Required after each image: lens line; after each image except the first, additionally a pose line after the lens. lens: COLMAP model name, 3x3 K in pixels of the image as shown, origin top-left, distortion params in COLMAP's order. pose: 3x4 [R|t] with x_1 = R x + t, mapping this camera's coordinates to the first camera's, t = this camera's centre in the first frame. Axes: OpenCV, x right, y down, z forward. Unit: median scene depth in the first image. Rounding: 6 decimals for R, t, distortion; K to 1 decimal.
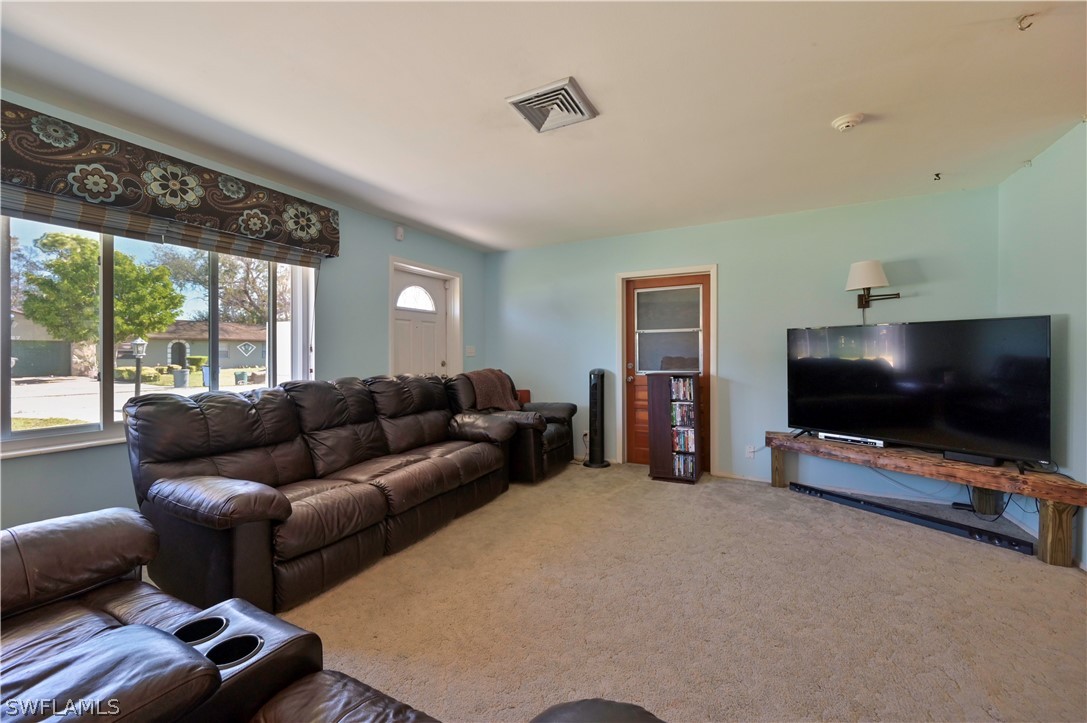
lens RADIAL K [[427.4, 0, 548.0], [0, 427.4, 354.5], [0, 0, 1]] dist [-0.001453, -0.000065]
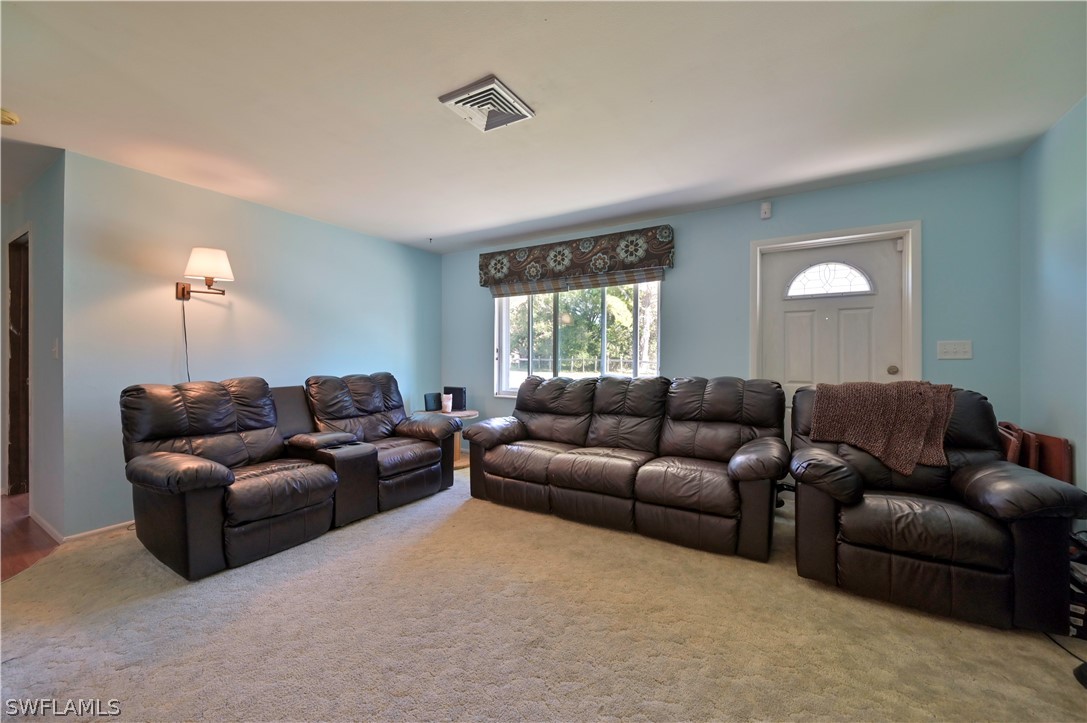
lens RADIAL K [[427.4, 0, 544.7], [0, 427.4, 353.3], [0, 0, 1]] dist [-0.001453, -0.000065]
pose [[-0.073536, -0.000736, -0.997292, 0.670092], [-0.002452, 0.999997, -0.000558, -0.002742], [0.997290, 0.002404, -0.073537, 0.813003]]
